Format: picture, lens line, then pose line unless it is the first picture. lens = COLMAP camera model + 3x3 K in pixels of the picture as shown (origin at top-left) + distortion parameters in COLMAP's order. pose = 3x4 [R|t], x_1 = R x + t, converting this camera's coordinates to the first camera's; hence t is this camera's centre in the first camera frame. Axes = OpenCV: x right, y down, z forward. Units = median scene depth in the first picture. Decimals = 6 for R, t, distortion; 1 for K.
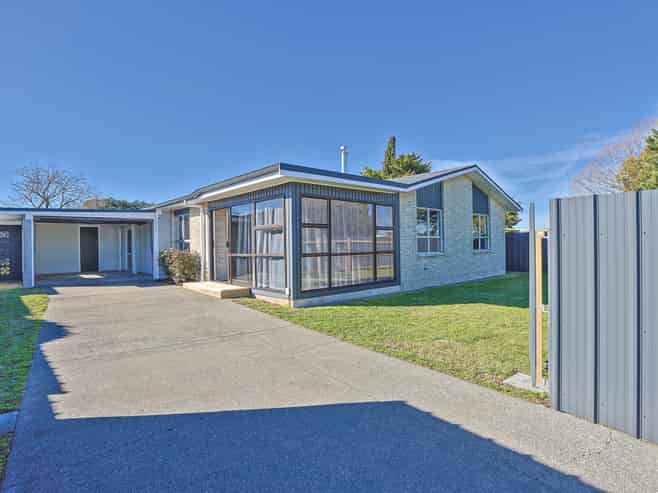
lens RADIAL K [[358.3, 0, 329.0], [0, 358.3, 246.5], [0, 0, 1]] dist [-0.028851, -0.000589]
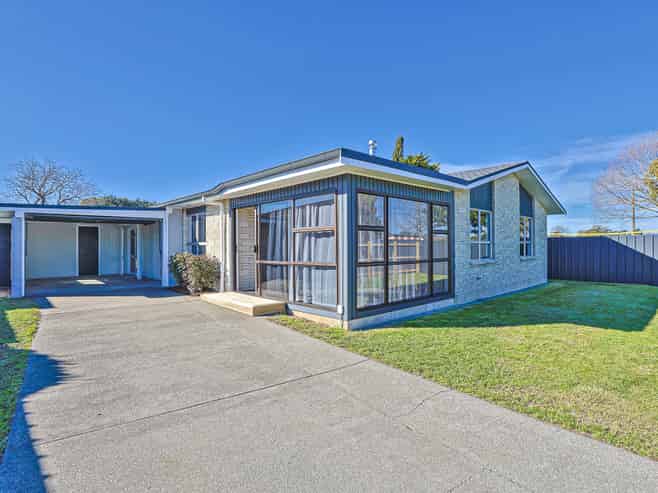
lens RADIAL K [[353.5, 0, 329.0], [0, 353.5, 246.5], [0, 0, 1]] dist [-0.032774, 0.001497]
pose [[0.999860, 0.009519, 0.013781, -0.111381], [-0.009479, 0.999951, -0.002924, -0.010280], [-0.013808, 0.002793, 0.999901, 0.149564]]
